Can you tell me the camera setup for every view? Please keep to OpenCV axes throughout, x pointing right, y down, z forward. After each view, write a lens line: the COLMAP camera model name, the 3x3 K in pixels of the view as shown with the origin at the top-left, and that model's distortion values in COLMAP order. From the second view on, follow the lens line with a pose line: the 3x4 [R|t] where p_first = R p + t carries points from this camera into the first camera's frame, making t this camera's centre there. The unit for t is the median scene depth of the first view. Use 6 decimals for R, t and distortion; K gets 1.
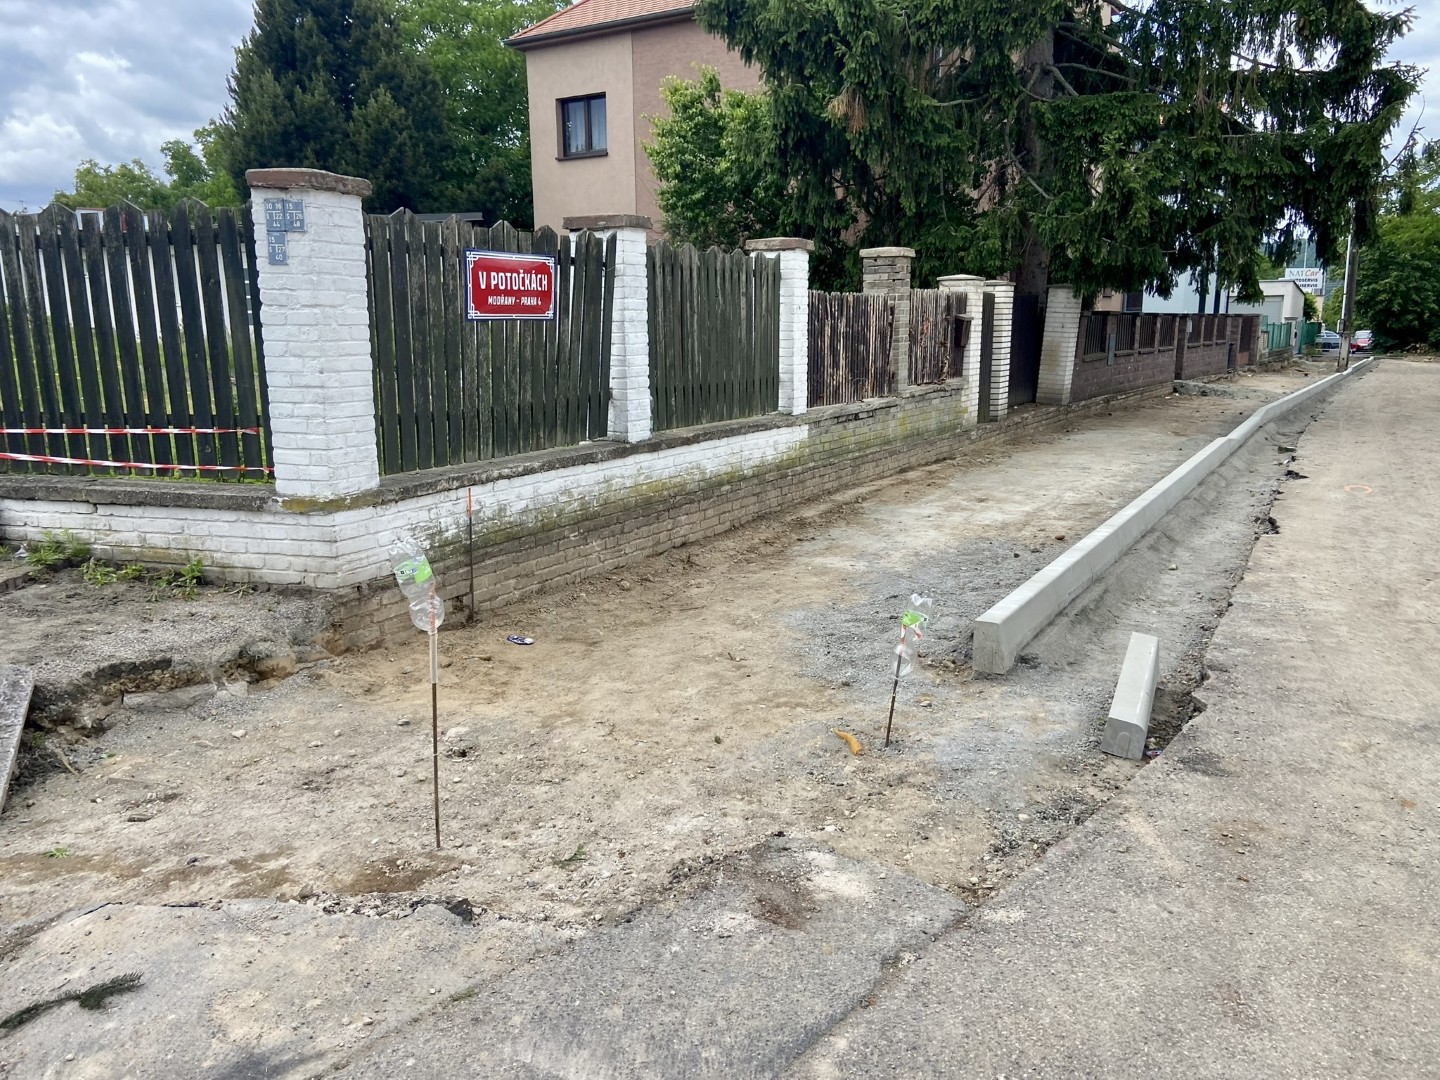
lens RADIAL K [[1077.3, 0, 724.0], [0, 1077.3, 545.8], [0, 0, 1]] dist [0.044312, -0.006597]
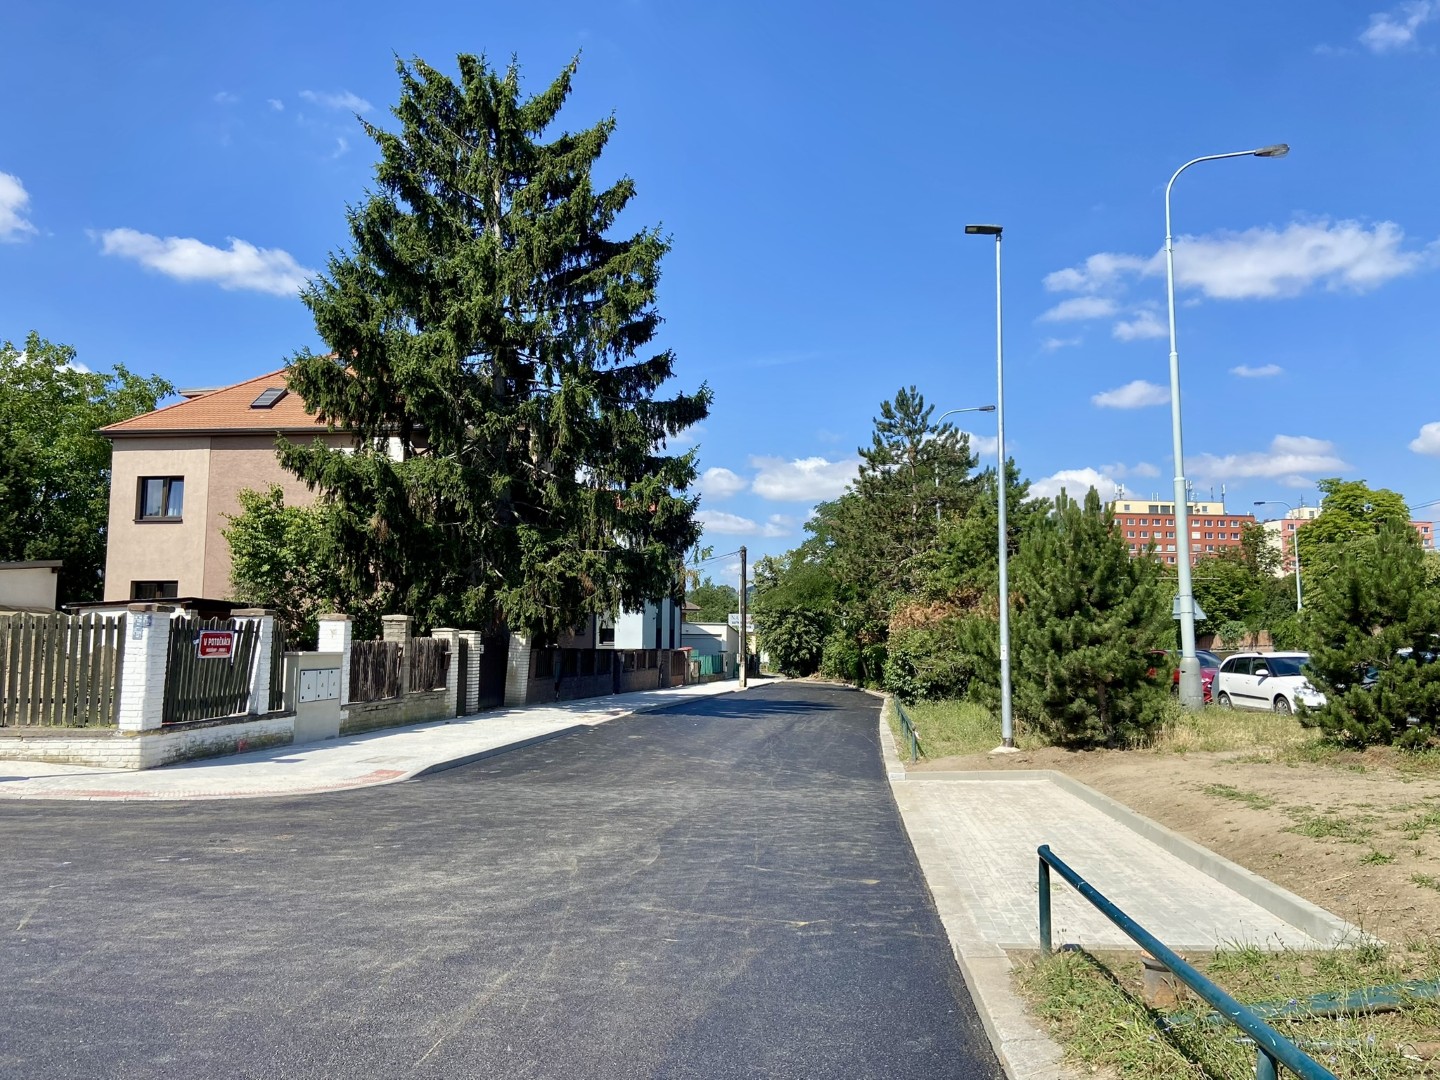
lens RADIAL K [[1077.3, 0, 729.6], [0, 1077.3, 540.7], [0, 0, 1]] dist [0.044312, -0.006597]
pose [[0.914671, 0.049200, 0.401193, -0.105968], [0.072477, 0.956514, -0.282539, 0.225473], [-0.397647, 0.287508, 0.871330, -1.202060]]
